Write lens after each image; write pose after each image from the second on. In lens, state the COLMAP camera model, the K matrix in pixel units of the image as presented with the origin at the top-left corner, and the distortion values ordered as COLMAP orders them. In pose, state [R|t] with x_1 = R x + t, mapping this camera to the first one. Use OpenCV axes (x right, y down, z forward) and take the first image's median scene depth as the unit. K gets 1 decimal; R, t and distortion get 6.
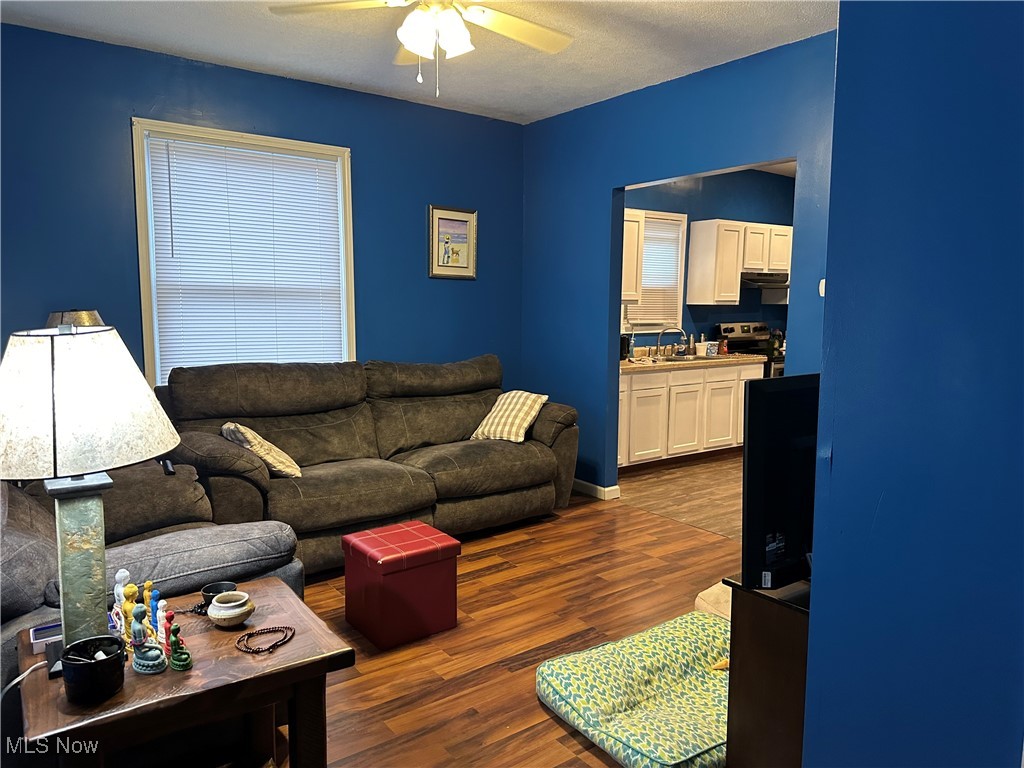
lens RADIAL K [[722.0, 0, 515.7], [0, 722.0, 384.9], [0, 0, 1]] dist [0.180401, -0.273463]
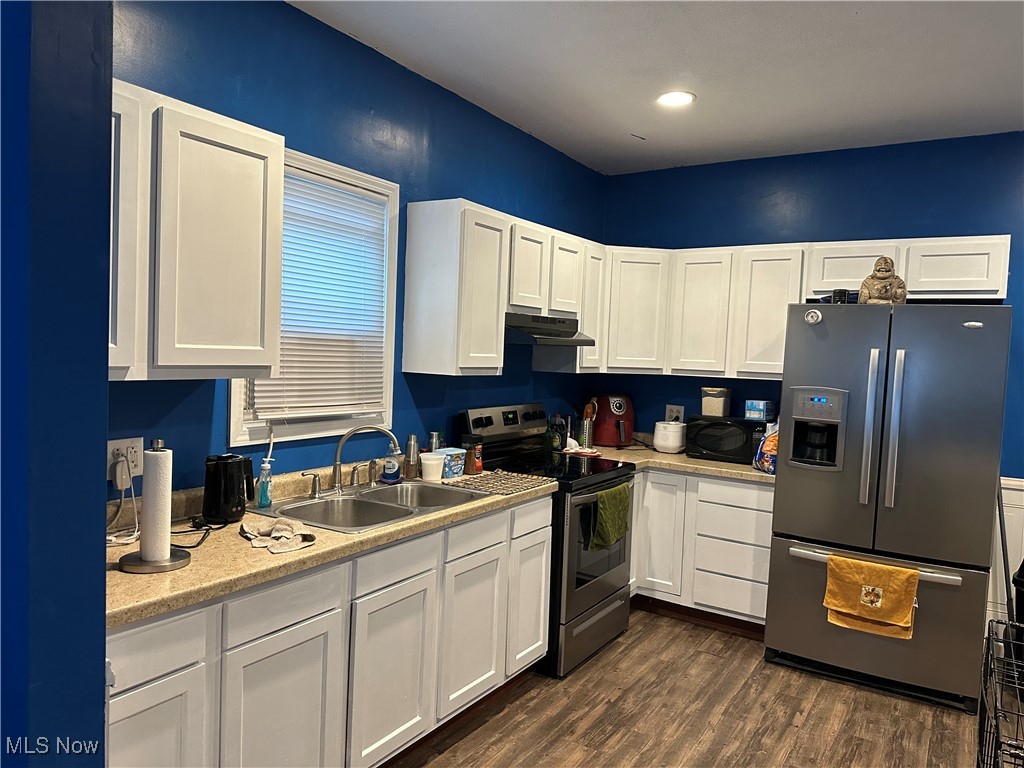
lens RADIAL K [[722.0, 0, 515.7], [0, 722.0, 384.9], [0, 0, 1]] dist [0.180401, -0.273463]
pose [[0.933958, 0.012223, 0.357175, 0.134576], [0.008753, 0.998333, -0.057053, -0.074441], [-0.357276, 0.056411, 0.932294, 0.532591]]
